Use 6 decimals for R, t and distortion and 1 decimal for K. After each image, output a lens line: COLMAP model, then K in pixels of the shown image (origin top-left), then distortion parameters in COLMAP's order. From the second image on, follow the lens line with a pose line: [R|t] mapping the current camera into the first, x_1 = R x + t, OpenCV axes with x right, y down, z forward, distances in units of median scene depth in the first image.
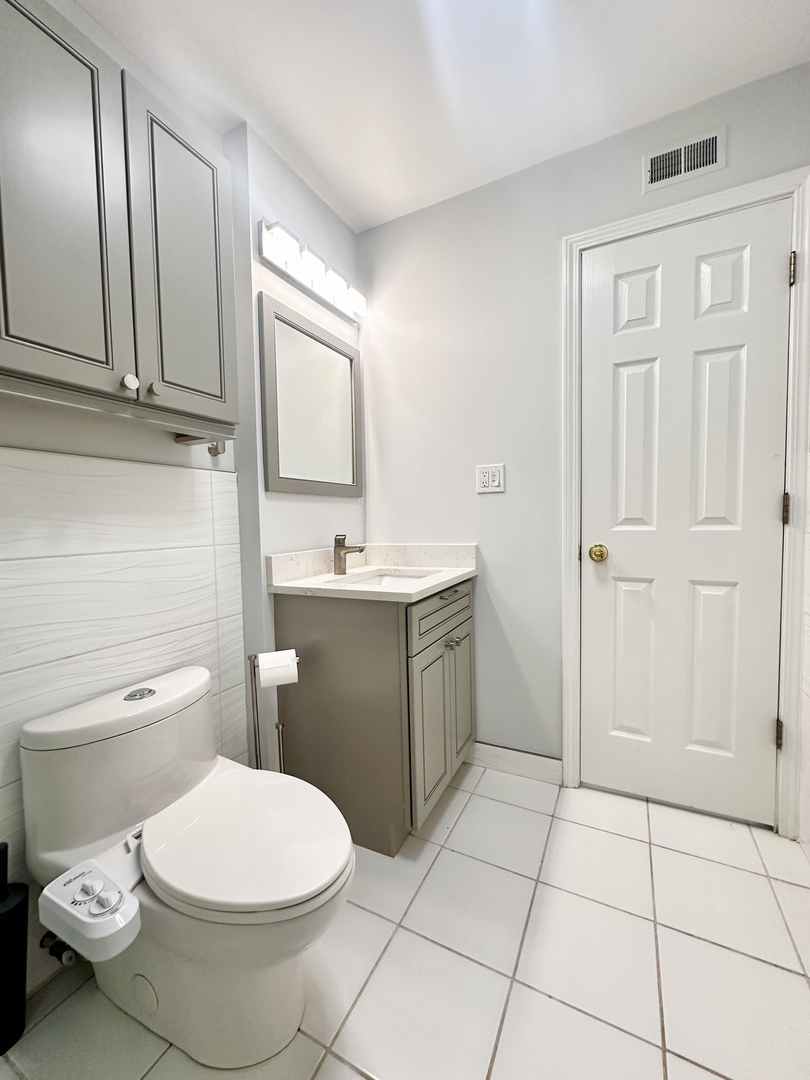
lens RADIAL K [[432.6, 0, 406.3], [0, 432.6, 540.6], [0, 0, 1]] dist [0.001006, 0.000048]
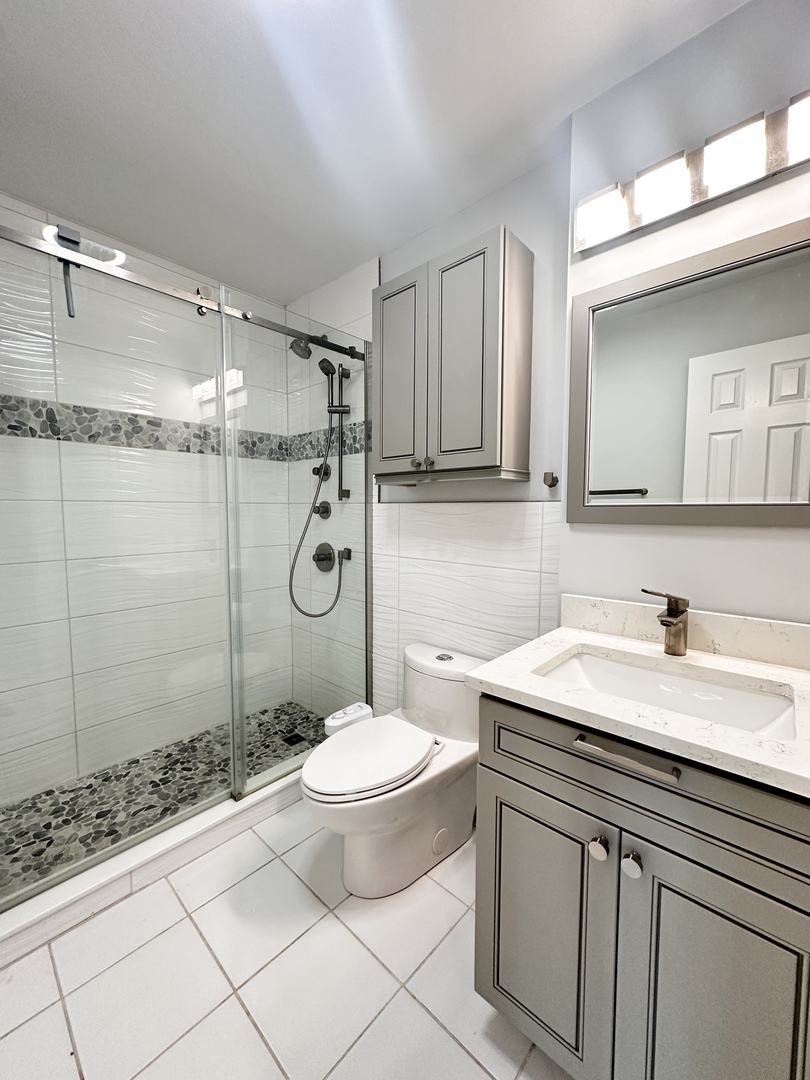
lens RADIAL K [[432.6, 0, 404.4], [0, 432.6, 539.7], [0, 0, 1]] dist [0.001006, 0.000048]
pose [[-0.271598, 0.088799, -0.958305, 0.717386], [-0.042684, 0.993643, 0.104171, -0.179524], [0.961464, 0.069197, -0.266082, 1.039114]]
